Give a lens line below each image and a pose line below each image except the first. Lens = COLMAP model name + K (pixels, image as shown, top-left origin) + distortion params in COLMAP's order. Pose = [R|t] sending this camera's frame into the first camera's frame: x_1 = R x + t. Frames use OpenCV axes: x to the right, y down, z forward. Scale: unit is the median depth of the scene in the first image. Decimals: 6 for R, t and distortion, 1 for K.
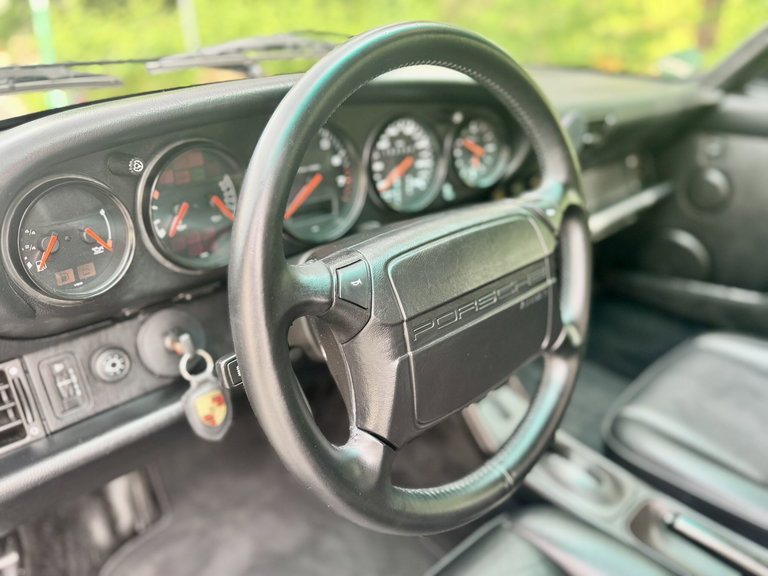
lens RADIAL K [[579.5, 0, 416.9], [0, 579.5, 286.3], [0, 0, 1]] dist [0.111412, -0.195009]
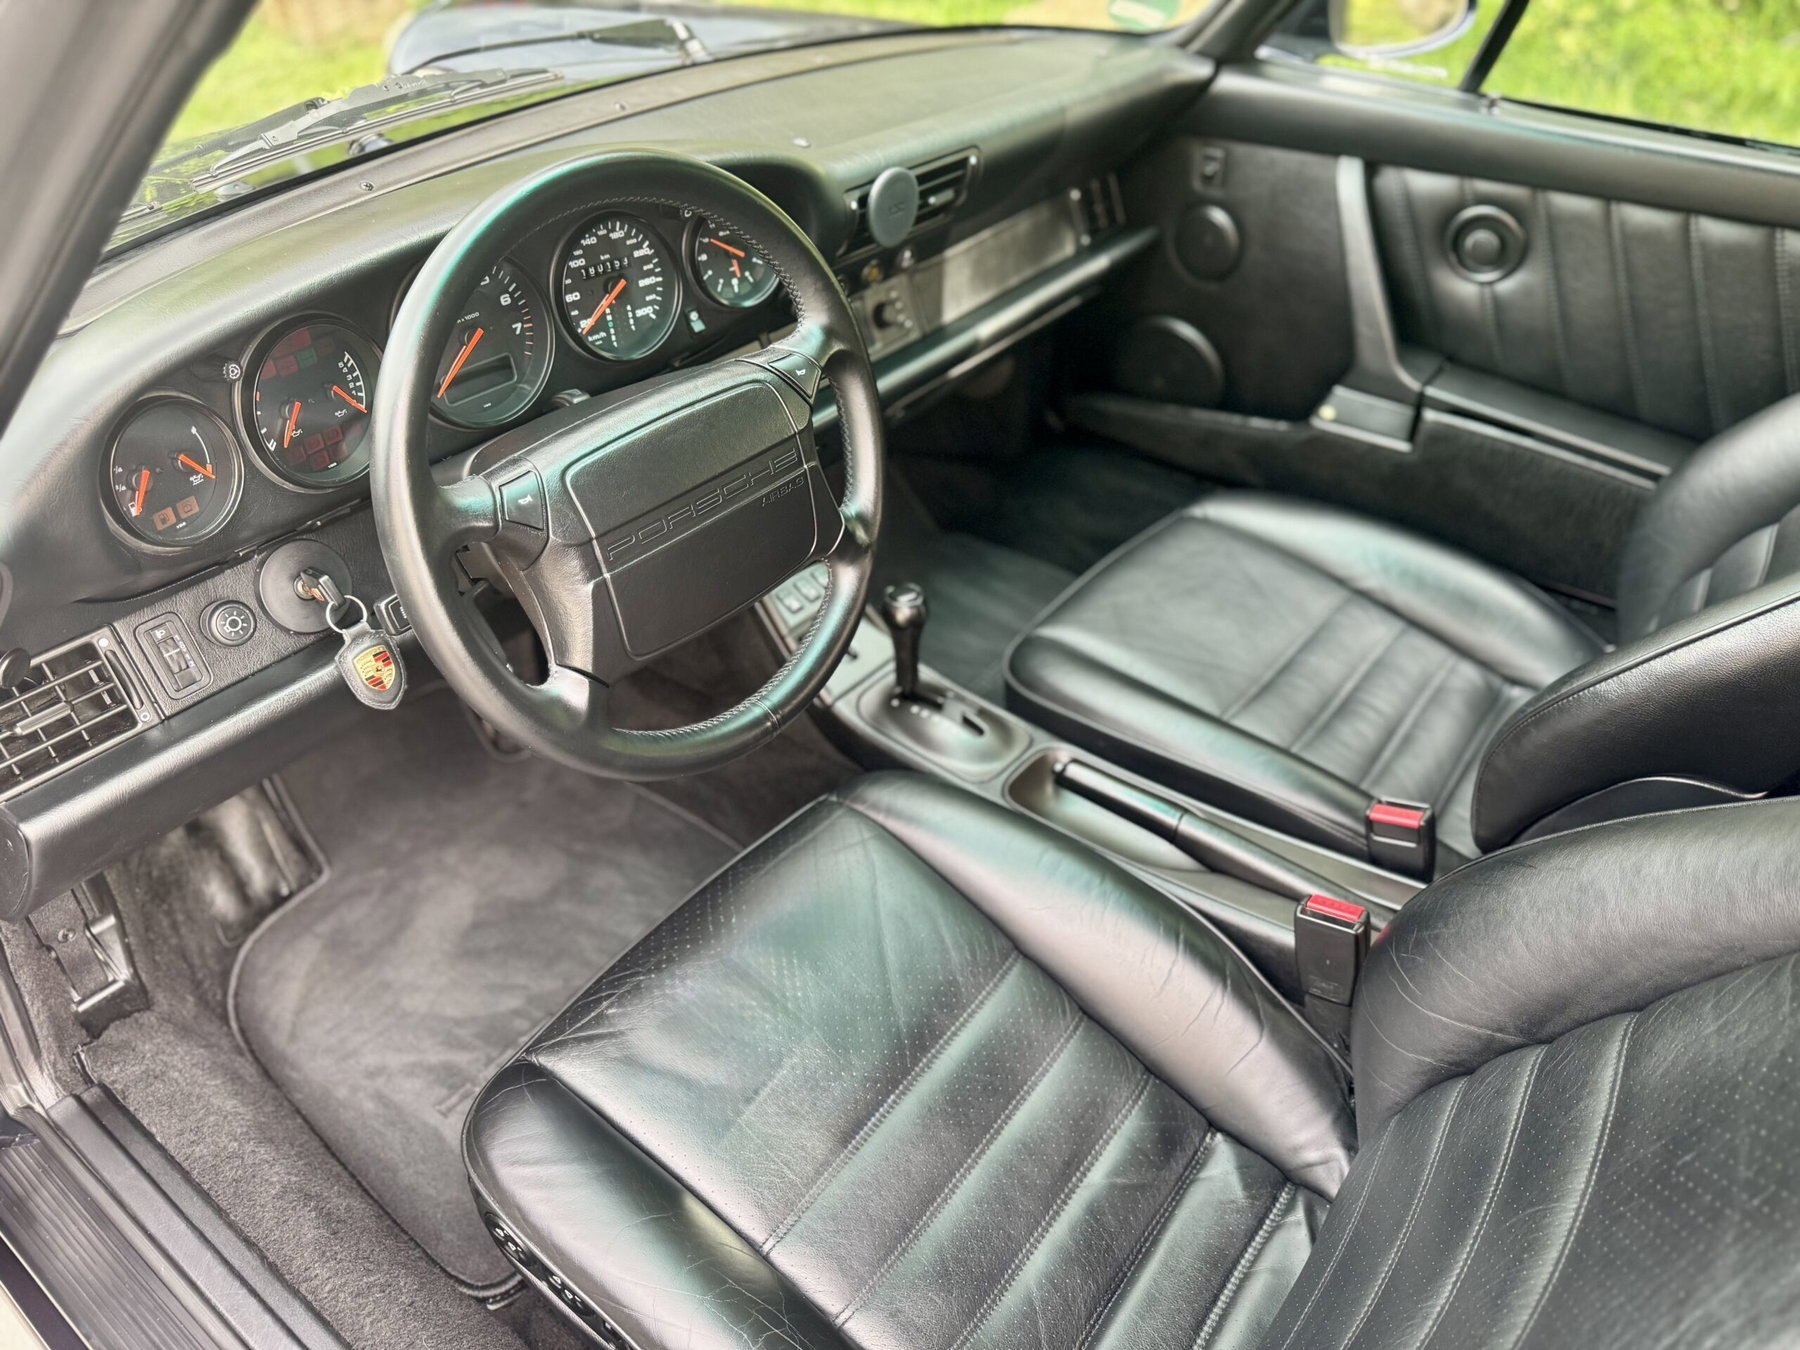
lens RADIAL K [[1358.3, 0, 977.1], [0, 1358.3, 671.1], [0, 0, 1]] dist [0.111412, -0.195009]
pose [[0.991007, -0.097479, 0.091666, 0.266274], [0.078252, 0.977892, 0.193918, -0.076659], [-0.108543, -0.185001, 0.976726, -0.856998]]
